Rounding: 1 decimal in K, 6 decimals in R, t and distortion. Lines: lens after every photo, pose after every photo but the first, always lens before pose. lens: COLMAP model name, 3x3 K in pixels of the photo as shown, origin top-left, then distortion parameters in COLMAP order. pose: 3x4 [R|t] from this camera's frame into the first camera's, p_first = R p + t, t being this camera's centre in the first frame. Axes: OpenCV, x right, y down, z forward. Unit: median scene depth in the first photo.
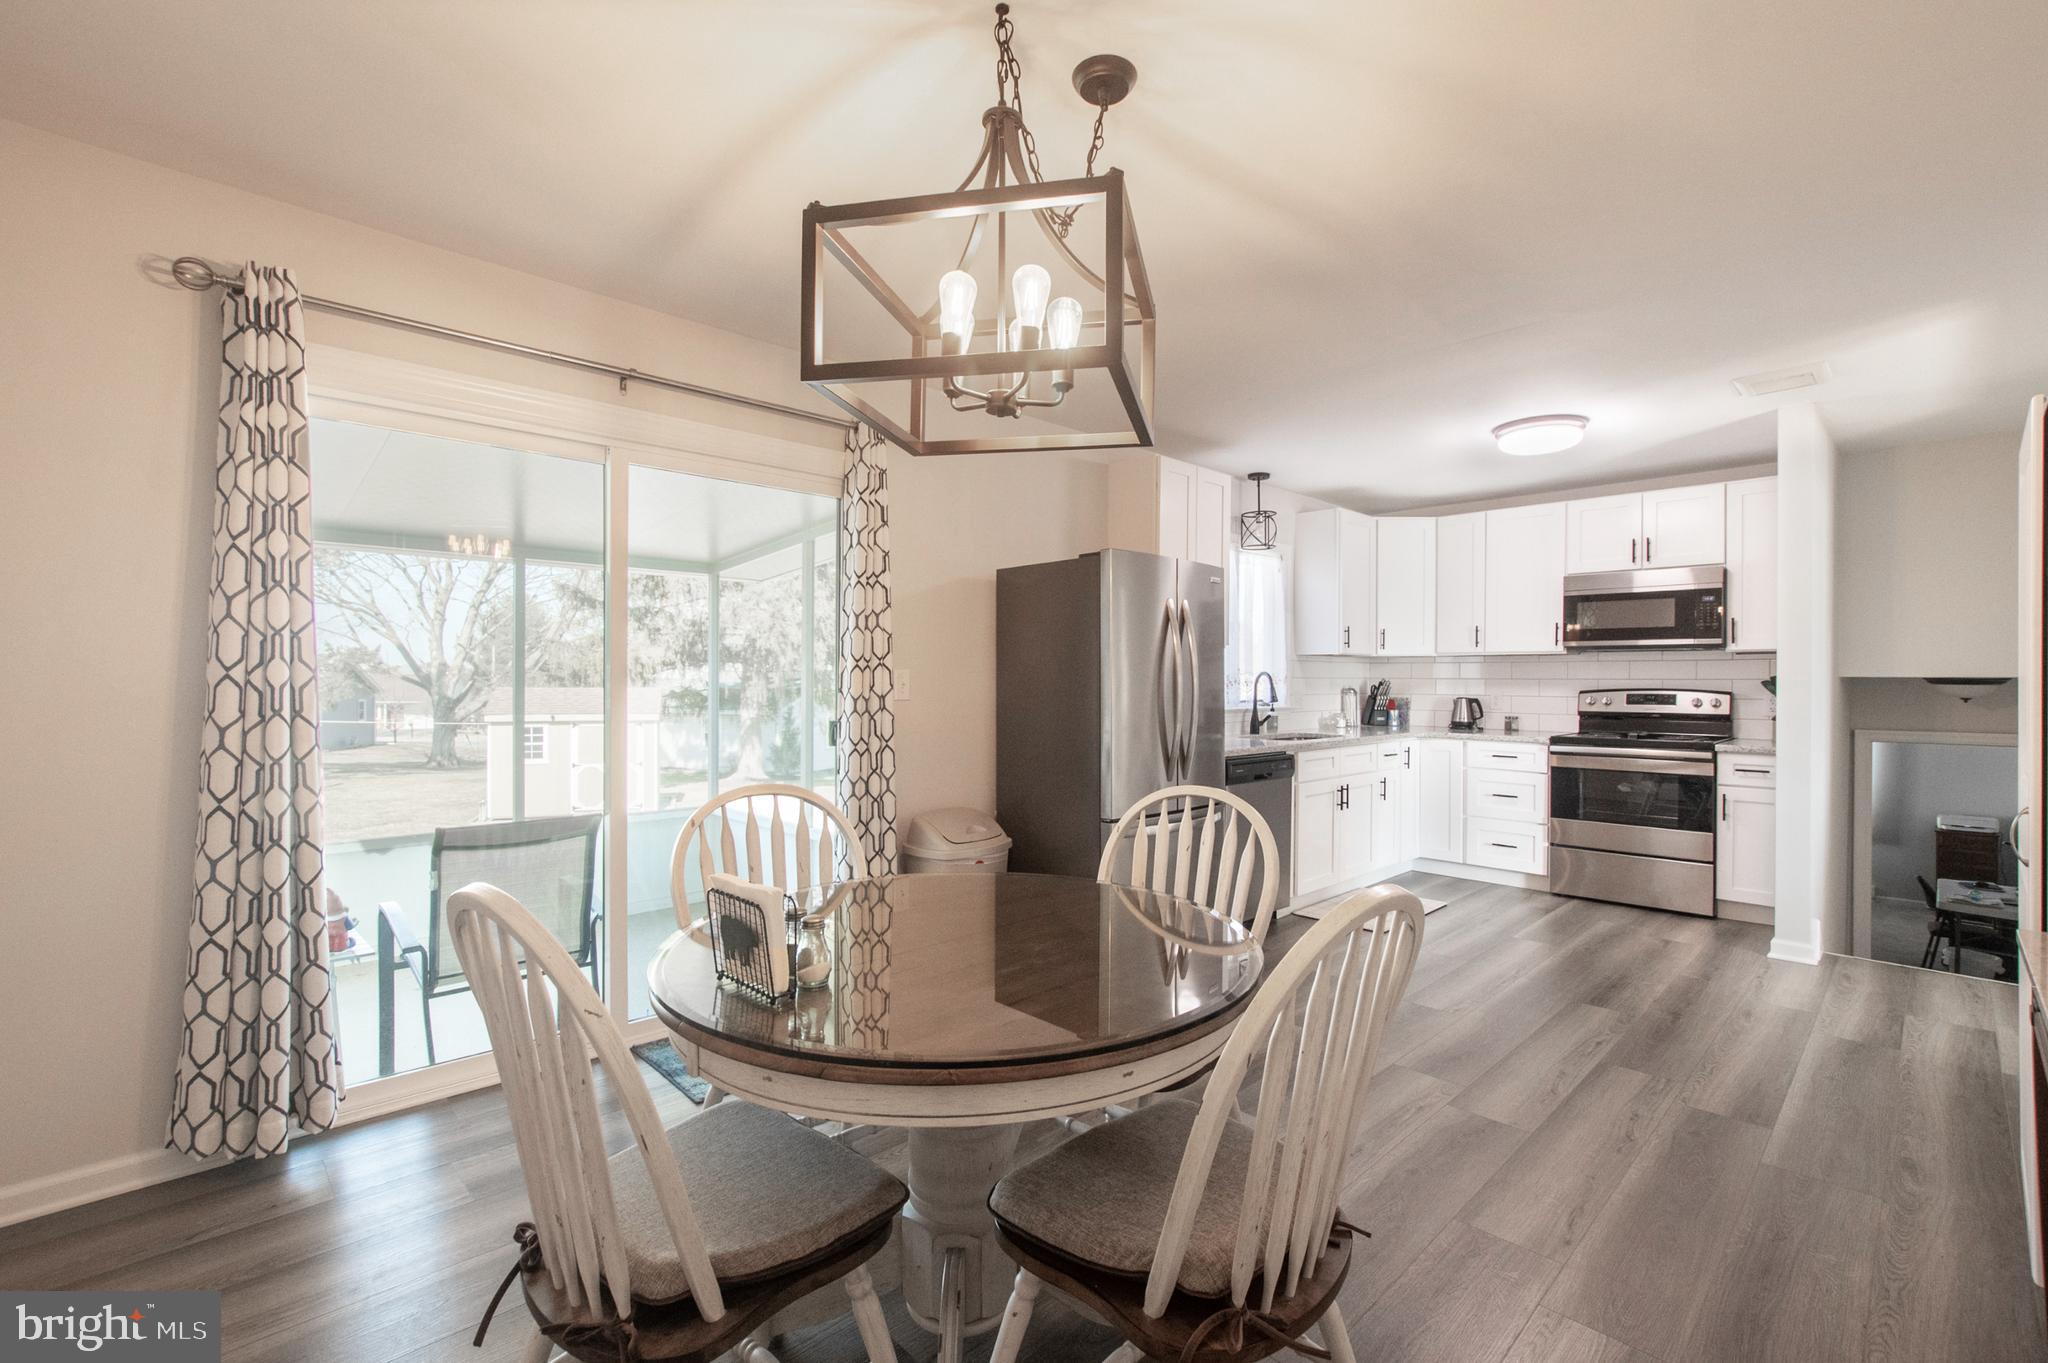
lens RADIAL K [[914.7, 0, 1024.0], [0, 914.7, 681.5], [0, 0, 1]] dist [-0.001620, 0.000444]
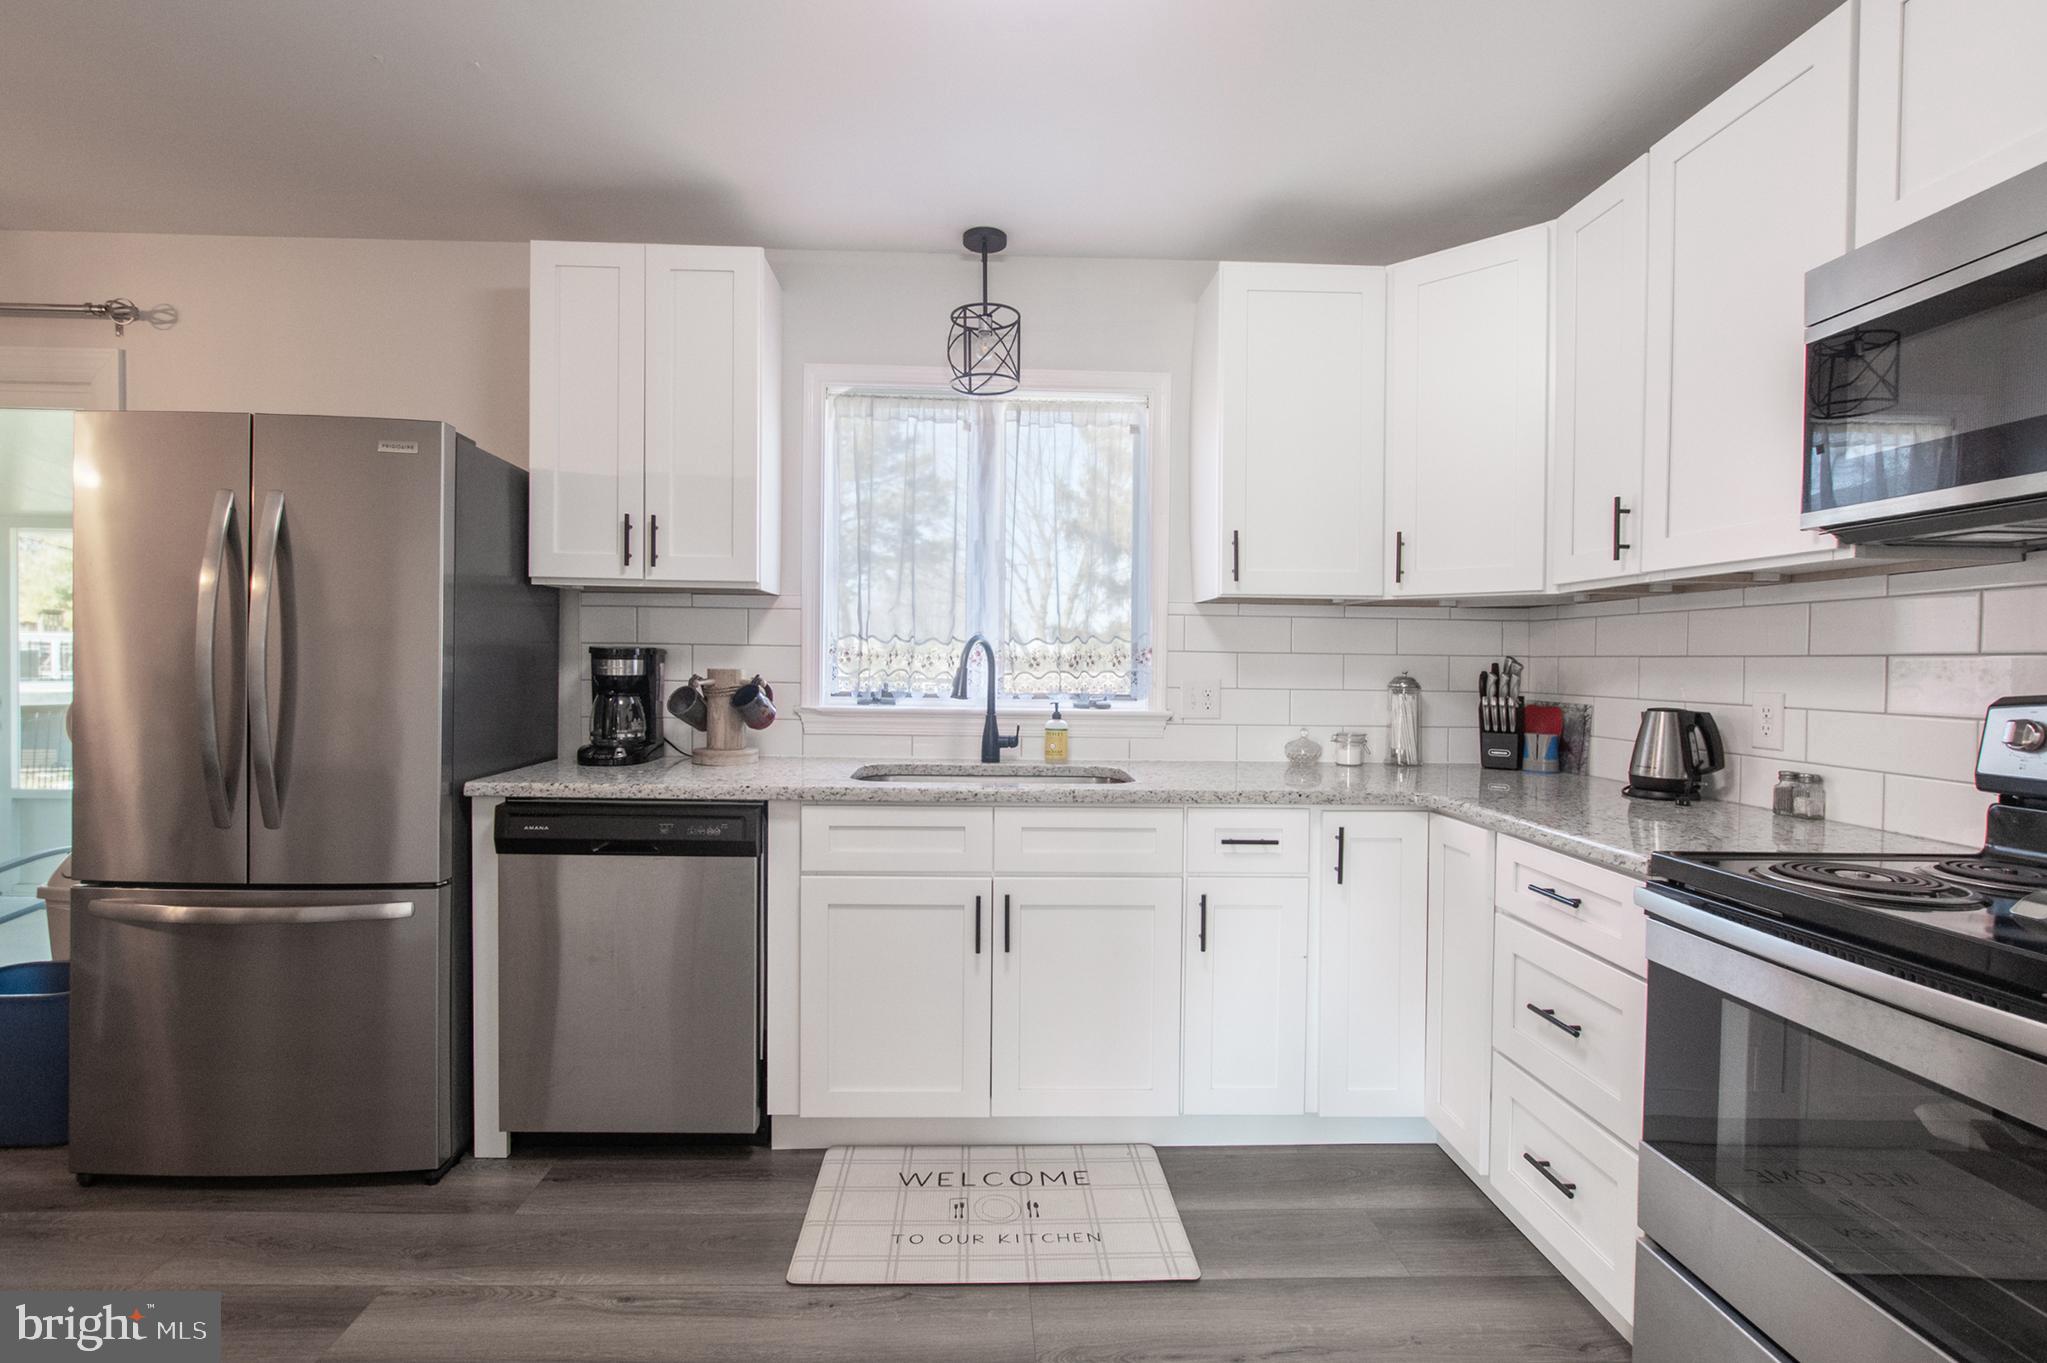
lens RADIAL K [[929.1, 0, 983.7], [0, 929.1, 683.2], [0, 0, 1]] dist [-0.010296, 0.000230]
pose [[0.738829, 0.023448, -0.673485, 0.589135], [-0.015027, 0.999719, 0.018322, 0.005706], [0.673726, -0.003416, 0.738974, 0.628032]]
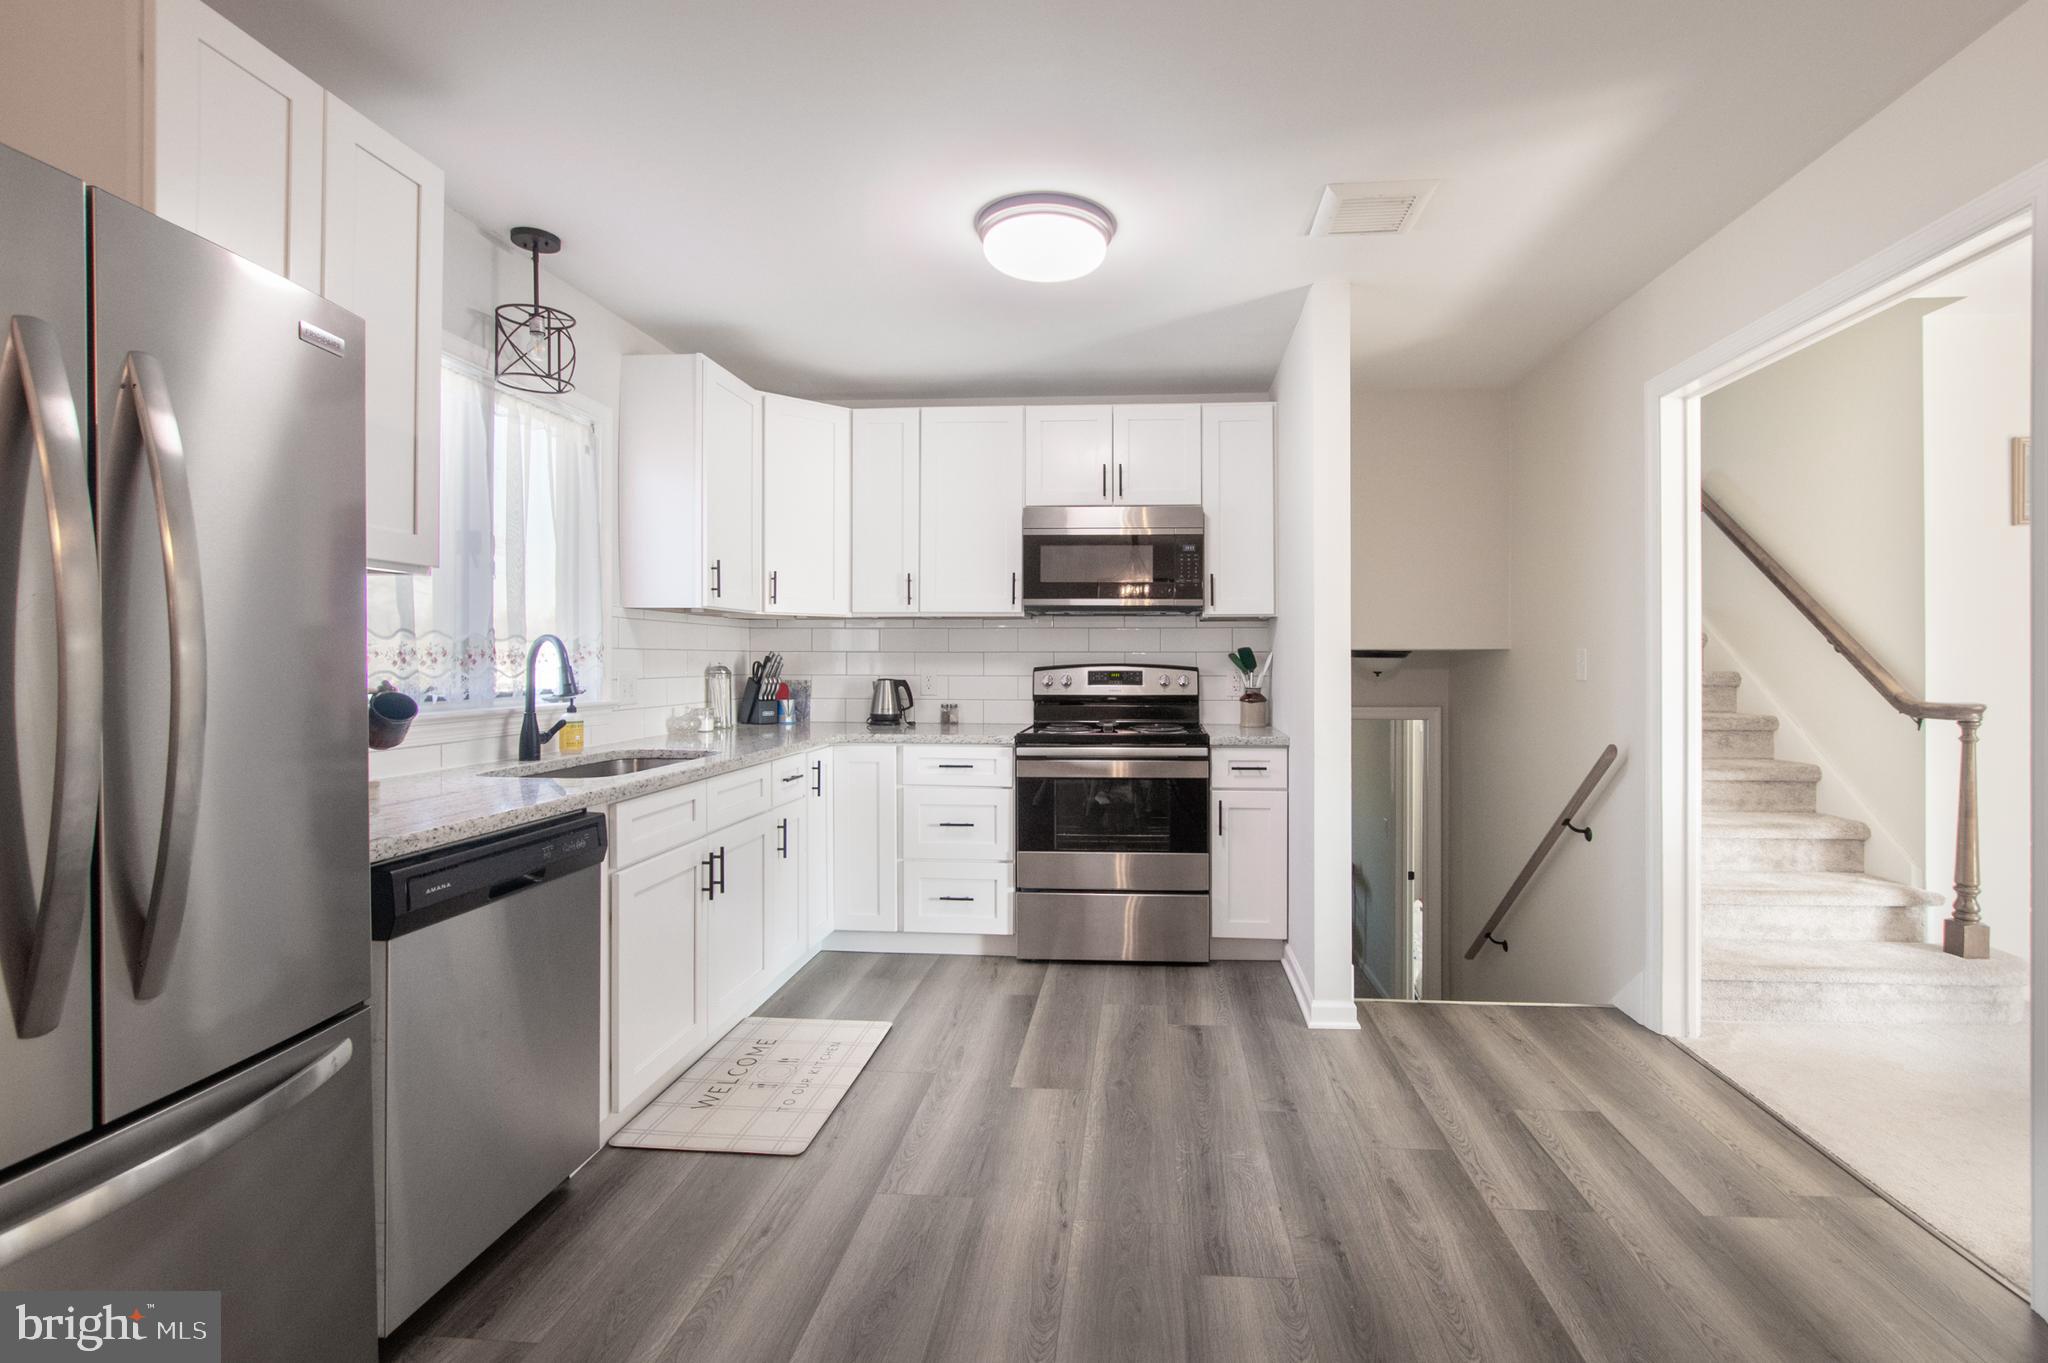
lens RADIAL K [[921.6, 0, 1081.6], [0, 921.6, 669.2], [0, 0, 1]] dist [-0.002908, 0.000732]
pose [[0.746360, -0.008793, 0.665485, 0.144721], [0.003078, 0.999948, 0.009759, 0.004327], [-0.665536, -0.005236, 0.746348, 0.432731]]
